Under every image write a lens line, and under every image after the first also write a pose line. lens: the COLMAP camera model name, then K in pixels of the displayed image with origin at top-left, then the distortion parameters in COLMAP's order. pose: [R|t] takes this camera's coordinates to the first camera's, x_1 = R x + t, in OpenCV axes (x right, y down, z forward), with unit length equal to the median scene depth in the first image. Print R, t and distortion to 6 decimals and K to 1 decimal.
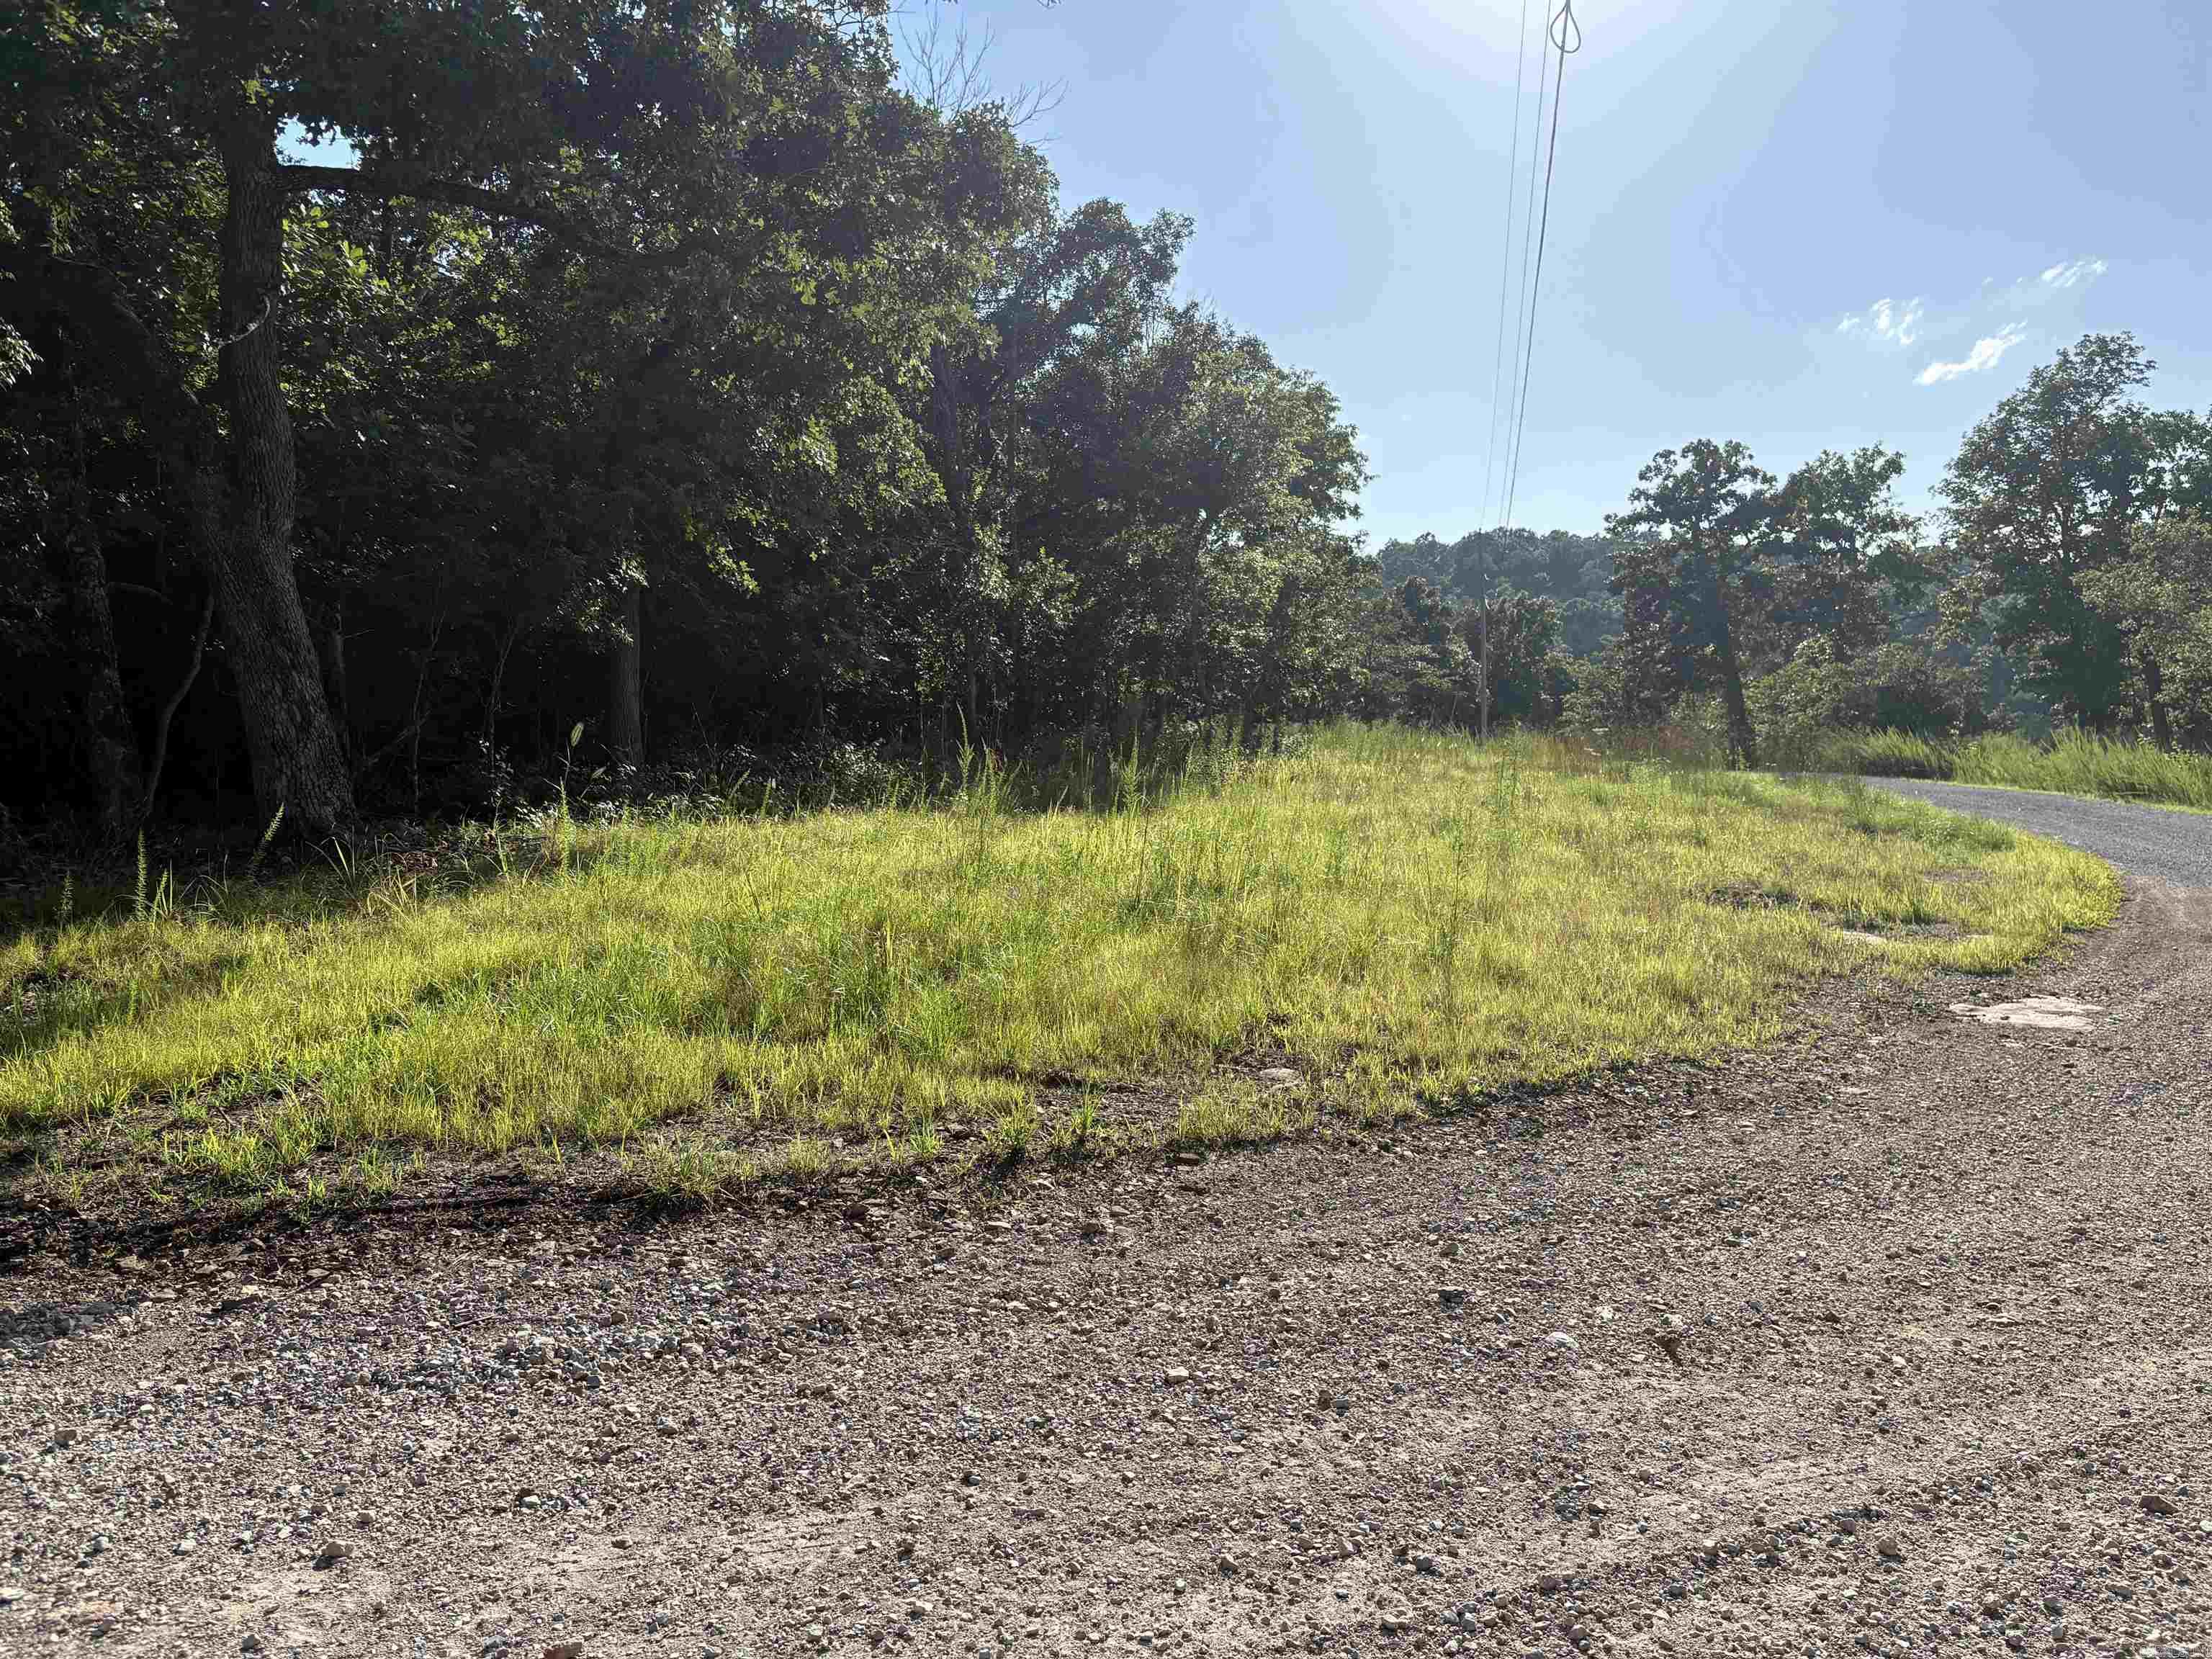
lens RADIAL K [[1683.2, 0, 1106.0], [0, 1683.2, 829.5], [0, 0, 1]] dist [0.031510, 0.001673]
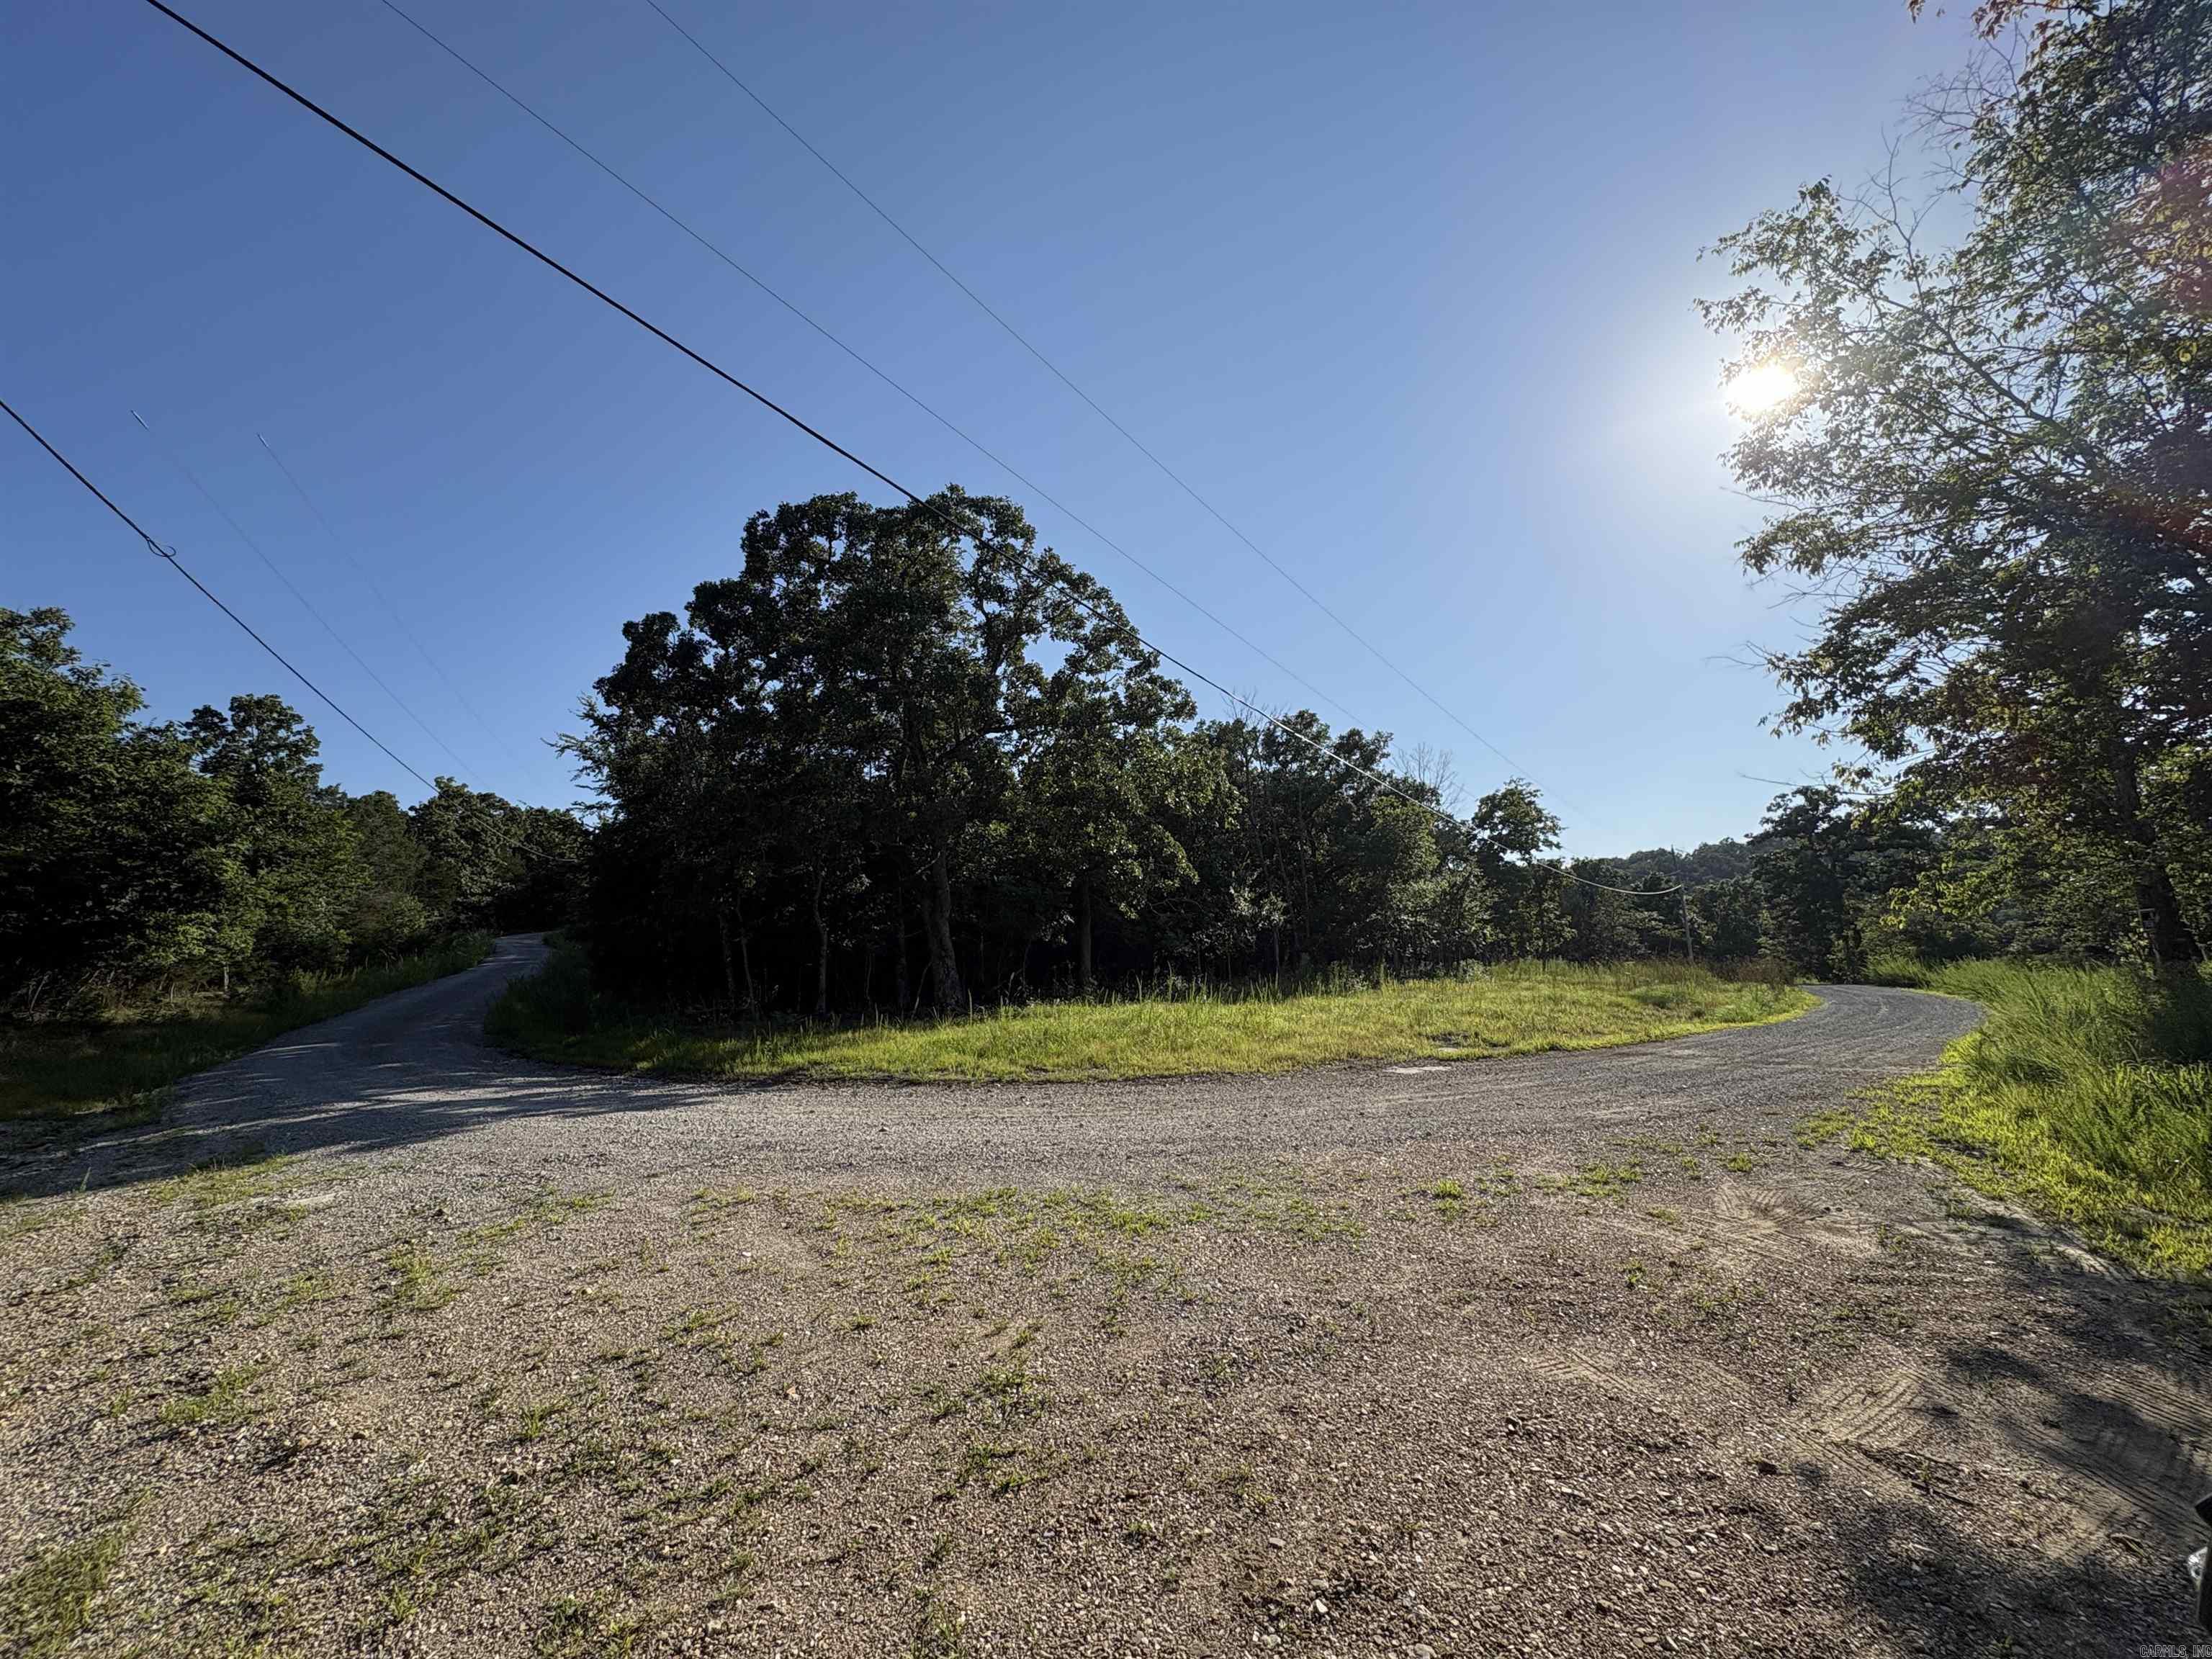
lens RADIAL K [[879.2, 0, 1106.0], [0, 879.2, 829.5], [0, 0, 1]] dist [0.001708, 0.000194]
pose [[0.901547, -0.084616, -0.424326, 0.094766], [-0.007674, 0.977410, -0.211214, 0.003818], [0.432613, 0.193675, 0.880532, -0.074357]]
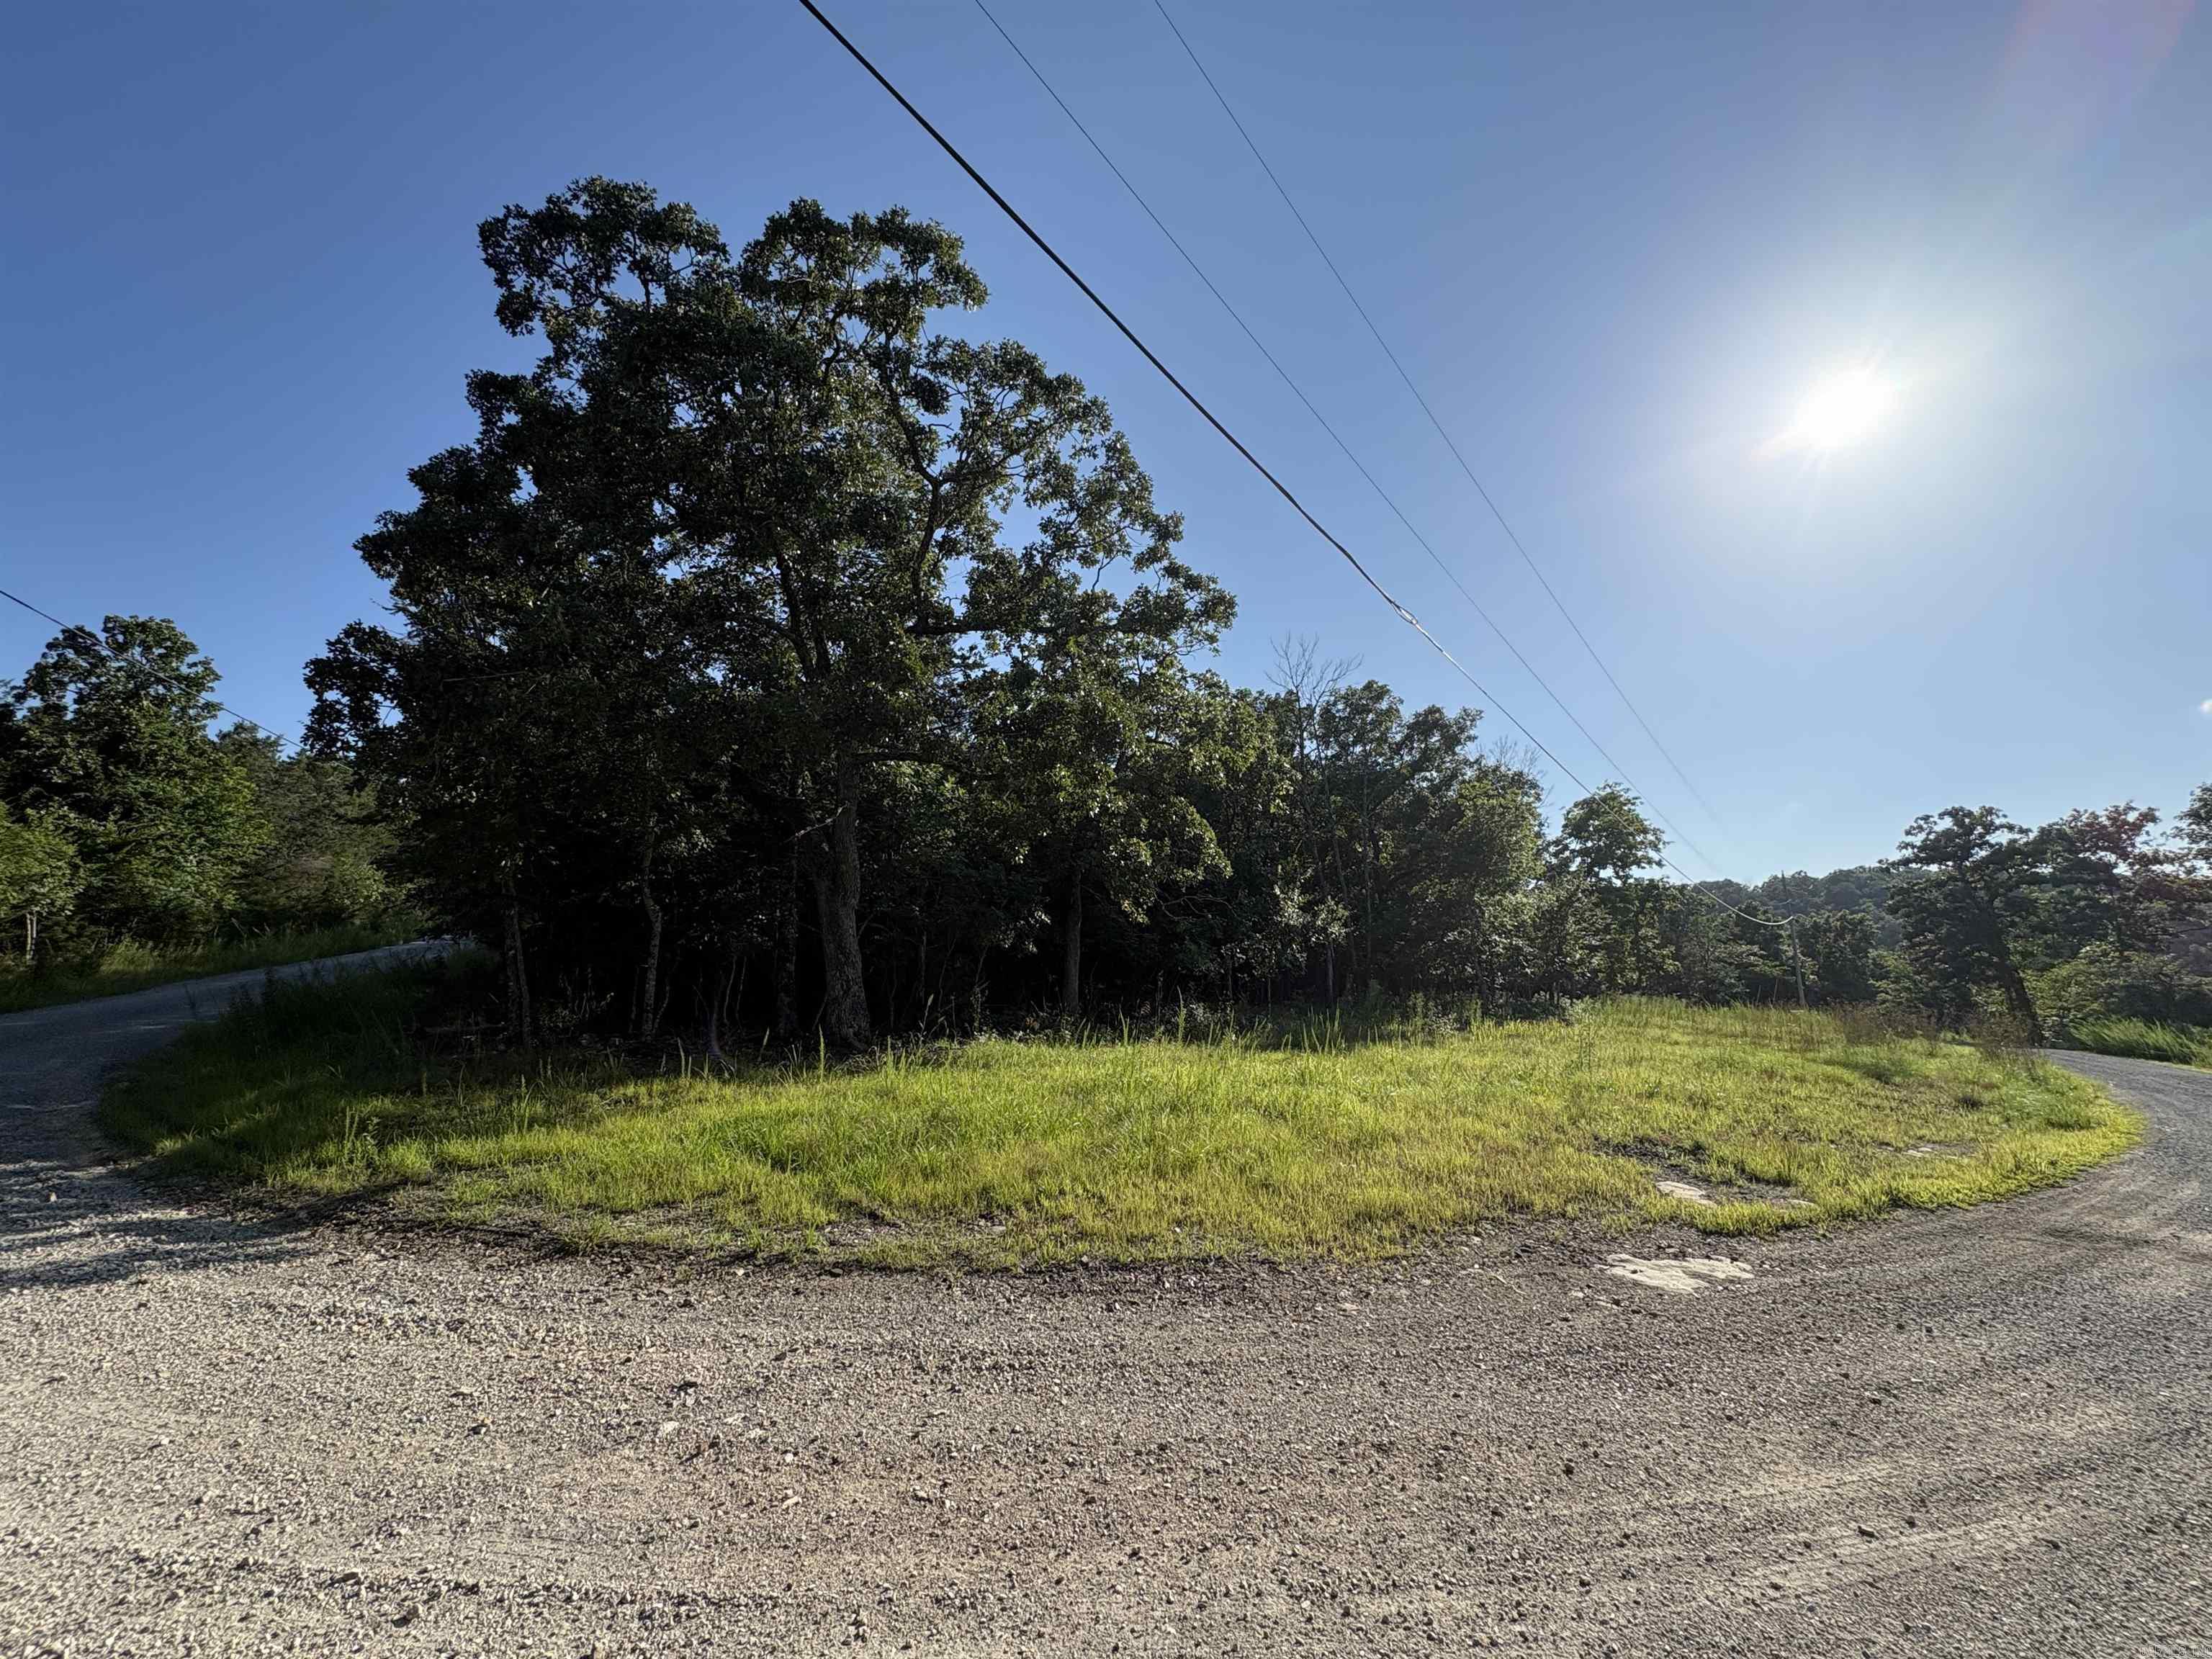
lens RADIAL K [[881.4, 0, 1106.1], [0, 881.4, 823.6], [0, 0, 1]] dist [0.000592, 0.000049]
pose [[0.883043, -0.054460, -0.466122, 0.063791], [-0.057831, 0.973045, -0.223245, -0.006112], [0.465716, 0.224091, 0.856091, 0.019803]]
